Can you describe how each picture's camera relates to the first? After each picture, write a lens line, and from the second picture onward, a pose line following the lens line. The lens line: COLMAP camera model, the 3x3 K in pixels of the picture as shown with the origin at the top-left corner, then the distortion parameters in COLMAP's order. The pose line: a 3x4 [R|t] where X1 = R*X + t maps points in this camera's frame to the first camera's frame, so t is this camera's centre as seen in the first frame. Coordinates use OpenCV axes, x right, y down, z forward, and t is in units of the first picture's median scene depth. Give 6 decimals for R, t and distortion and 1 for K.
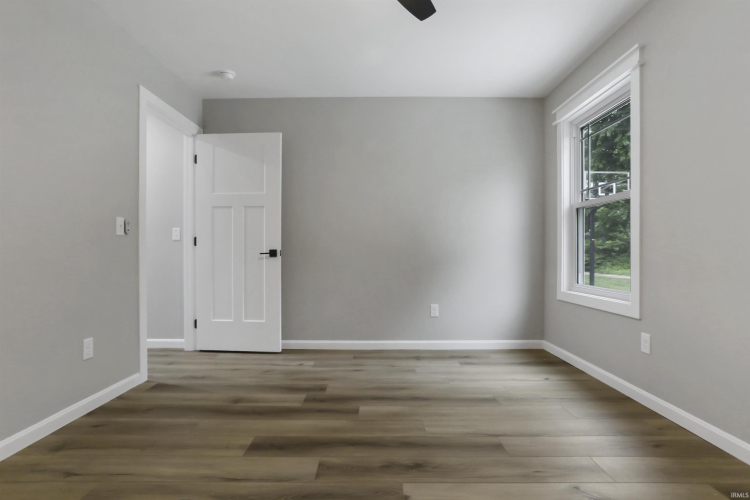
lens RADIAL K [[366.6, 0, 375.0], [0, 366.6, 250.0], [0, 0, 1]] dist [0.000445, 0.000159]
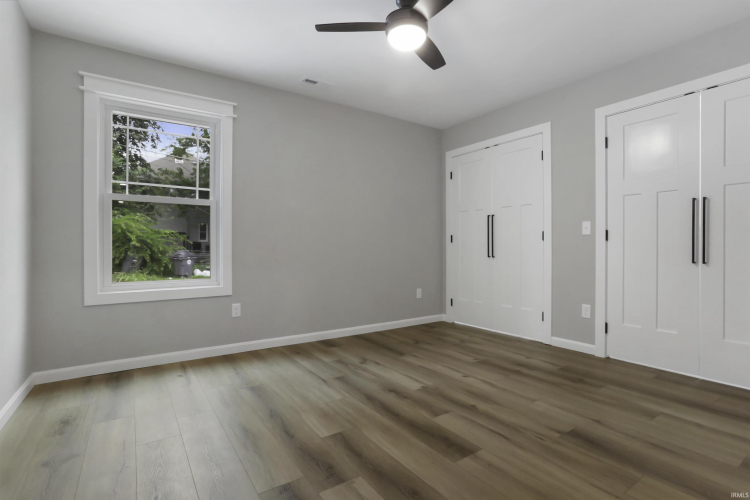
lens RADIAL K [[366.6, 0, 375.0], [0, 366.6, 250.0], [0, 0, 1]] dist [0.000445, 0.000159]
pose [[-0.564626, 0.000138, 0.825347, -0.876478], [-0.006030, 0.999973, -0.004293, 0.022469], [-0.825325, -0.007400, -0.564610, 1.554445]]
